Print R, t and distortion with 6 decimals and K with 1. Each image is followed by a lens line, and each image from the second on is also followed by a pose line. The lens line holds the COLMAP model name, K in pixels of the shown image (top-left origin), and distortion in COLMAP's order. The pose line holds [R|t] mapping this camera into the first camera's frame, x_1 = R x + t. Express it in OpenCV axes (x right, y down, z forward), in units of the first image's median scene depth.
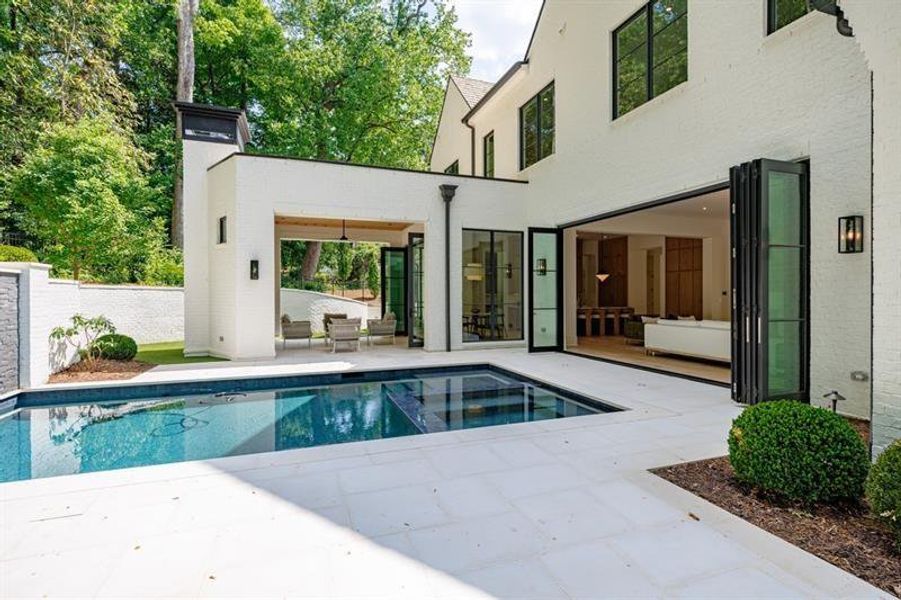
lens RADIAL K [[438.6, 0, 450.9], [0, 438.6, 298.7], [0, 0, 1]] dist [0.003245, -0.000673]
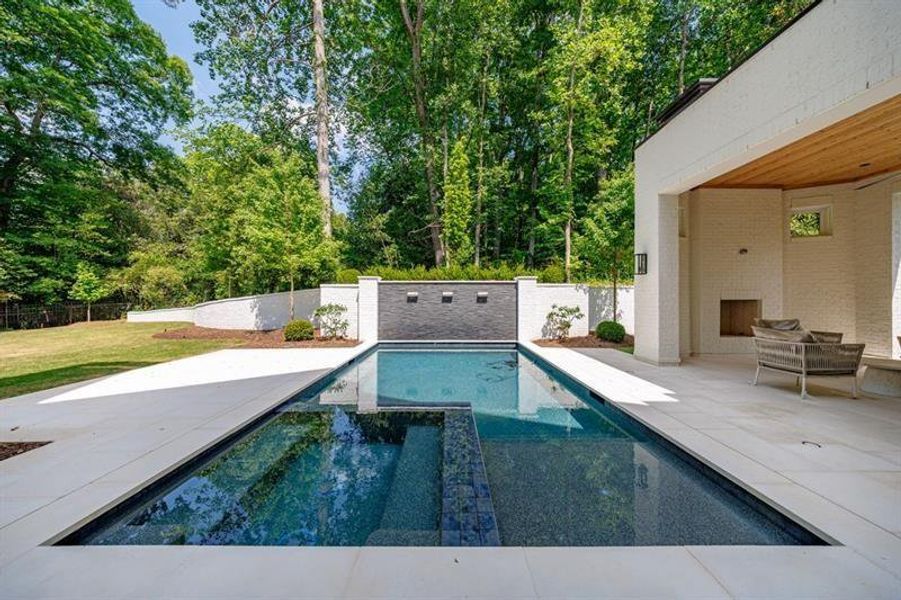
lens RADIAL K [[312.1, 0, 448.9], [0, 312.1, 297.6], [0, 0, 1]] dist [0.008263, -0.000013]
pose [[-0.343441, 0.002543, -0.939171, 0.278799], [-0.004272, 0.999982, 0.004270, 0.004107], [0.939165, 0.005479, -0.343424, 0.725617]]
